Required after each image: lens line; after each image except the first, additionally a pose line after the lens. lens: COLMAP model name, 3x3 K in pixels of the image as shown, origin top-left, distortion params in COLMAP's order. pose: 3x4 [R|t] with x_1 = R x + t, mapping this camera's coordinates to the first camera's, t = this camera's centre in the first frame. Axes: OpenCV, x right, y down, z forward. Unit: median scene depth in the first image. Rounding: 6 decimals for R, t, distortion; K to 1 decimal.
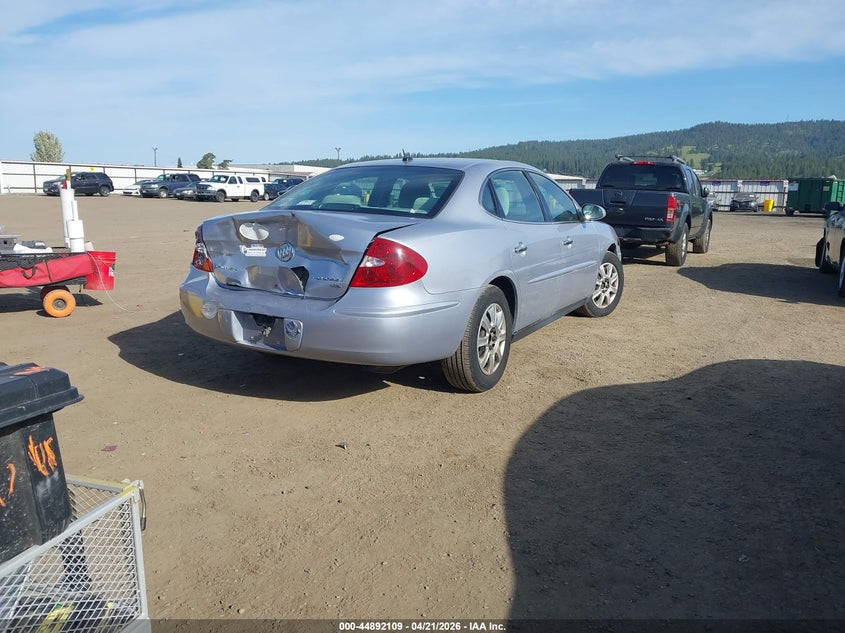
lens RADIAL K [[671.3, 0, 422.5], [0, 671.3, 316.5], [0, 0, 1]] dist [0.001036, -0.000044]
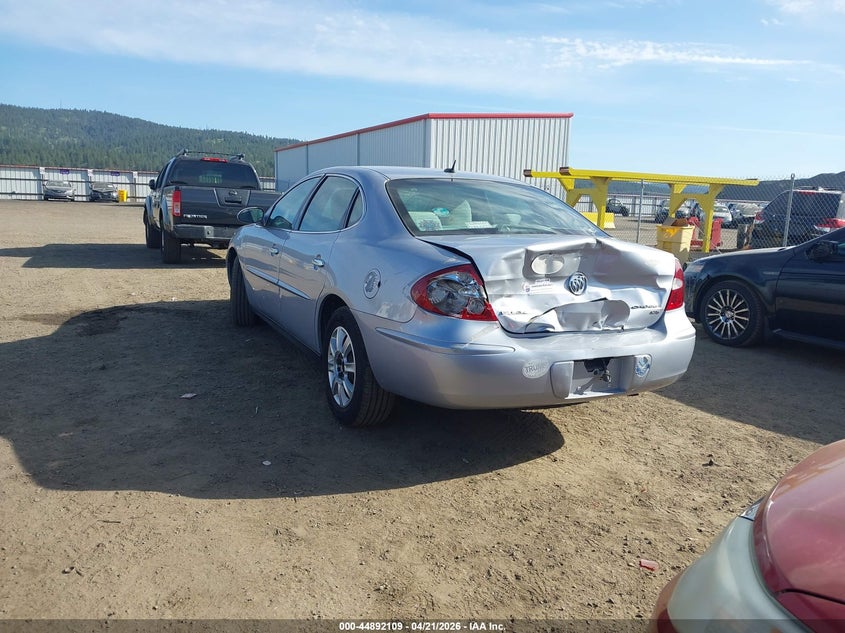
lens RADIAL K [[671.3, 0, 422.5], [0, 671.3, 316.5], [0, 0, 1]] dist [0.001036, -0.000044]
pose [[0.530373, -0.147242, 0.834880, -0.119472], [0.130419, 0.987250, 0.091264, -0.018283], [-0.837673, 0.060480, 0.542814, 0.078735]]
